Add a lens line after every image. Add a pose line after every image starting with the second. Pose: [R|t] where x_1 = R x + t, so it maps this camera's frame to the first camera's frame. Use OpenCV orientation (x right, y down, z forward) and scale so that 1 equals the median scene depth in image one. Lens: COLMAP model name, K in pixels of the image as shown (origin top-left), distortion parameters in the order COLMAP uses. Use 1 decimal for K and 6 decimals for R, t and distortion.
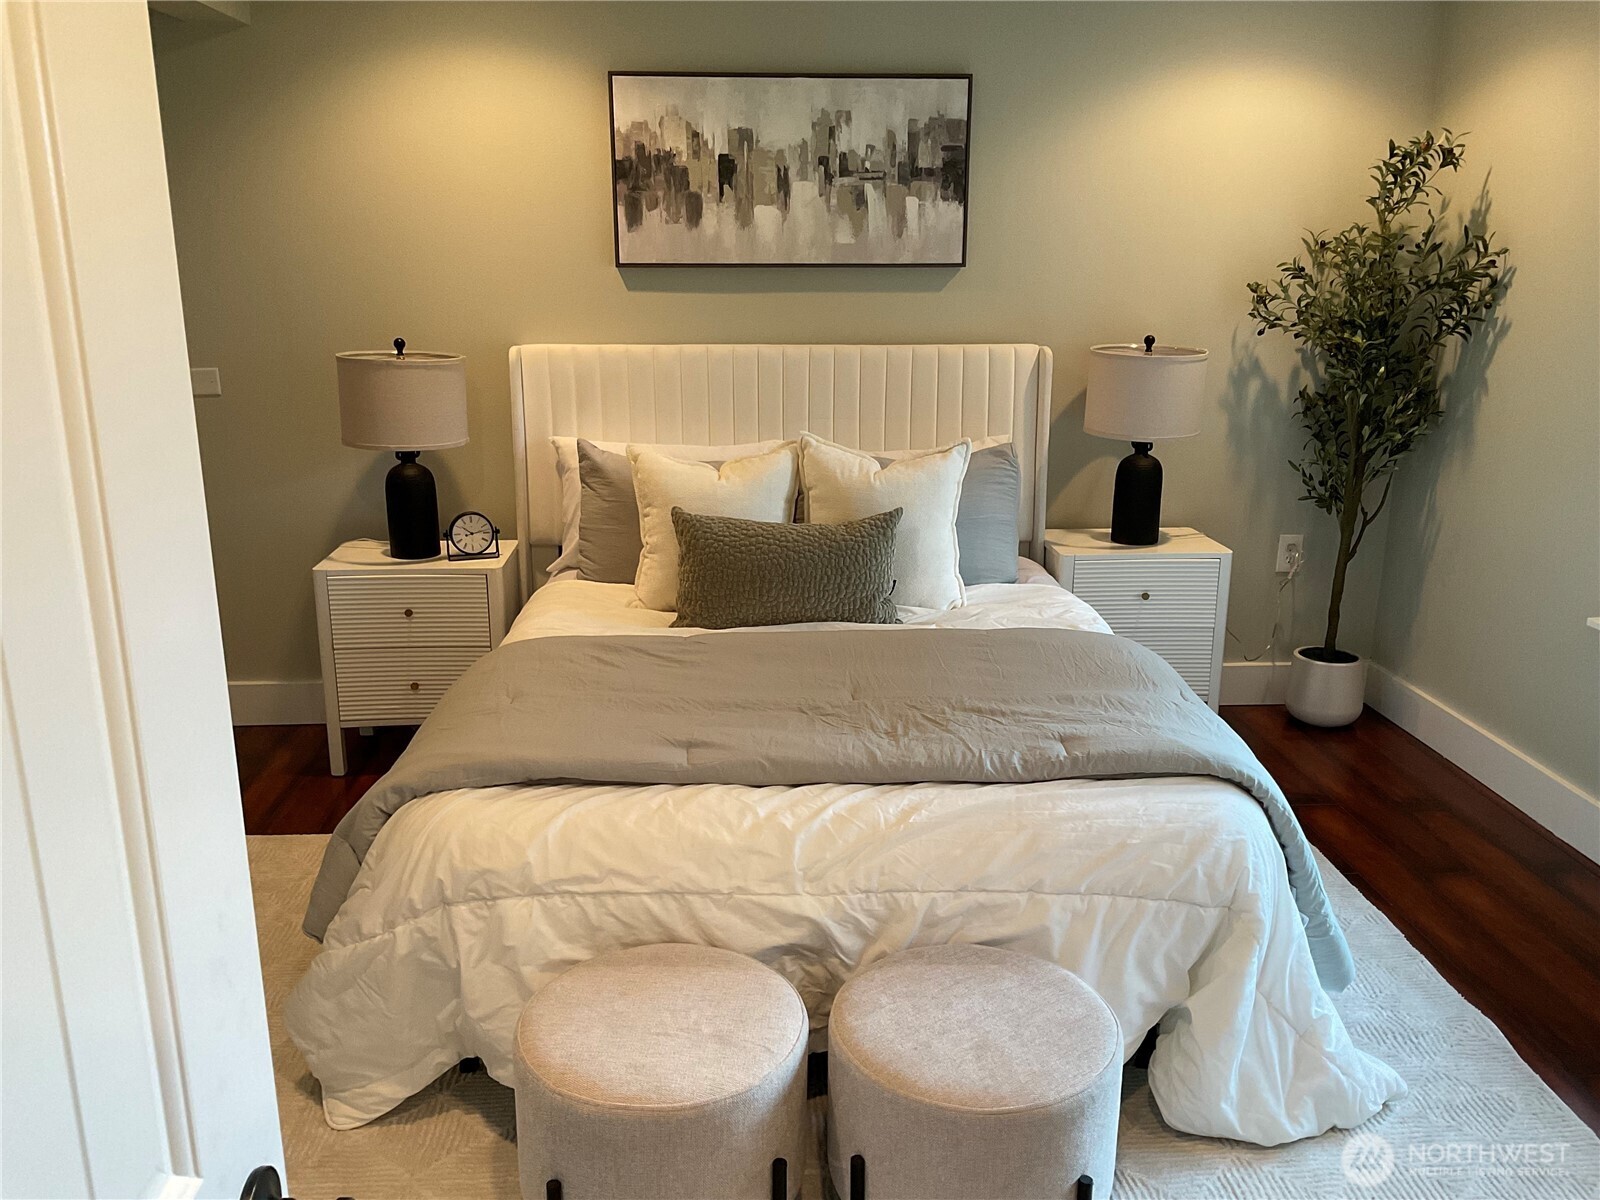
lens RADIAL K [[1318.7, 0, 801.8], [0, 1318.7, 602.8], [0, 0, 1]] dist [0.070039, -0.137390]
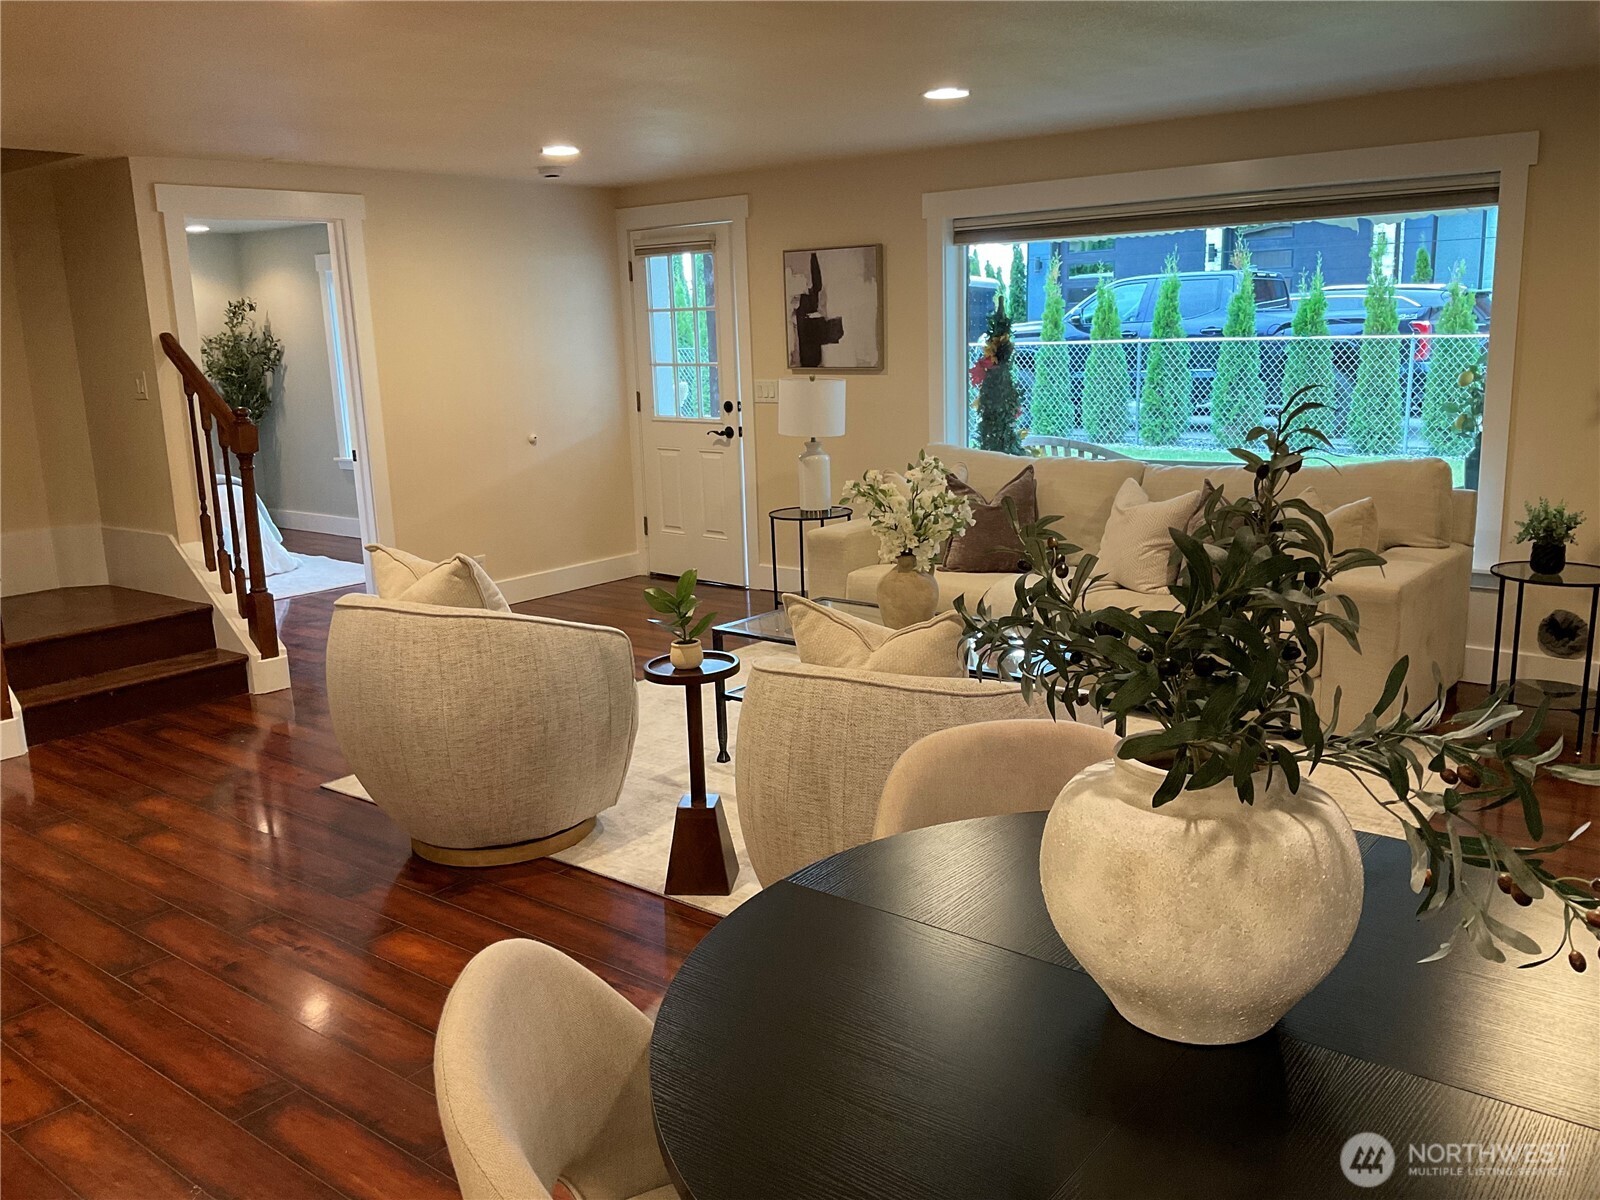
lens RADIAL K [[1318.7, 0, 803.6], [0, 1318.7, 603.8], [0, 0, 1]] dist [0.070039, -0.137390]
pose [[0.672018, -0.172191, 0.720238, -0.810040], [0.224842, 0.974121, 0.023100, 0.442284], [-0.705576, 0.146416, 0.693343, -1.577658]]
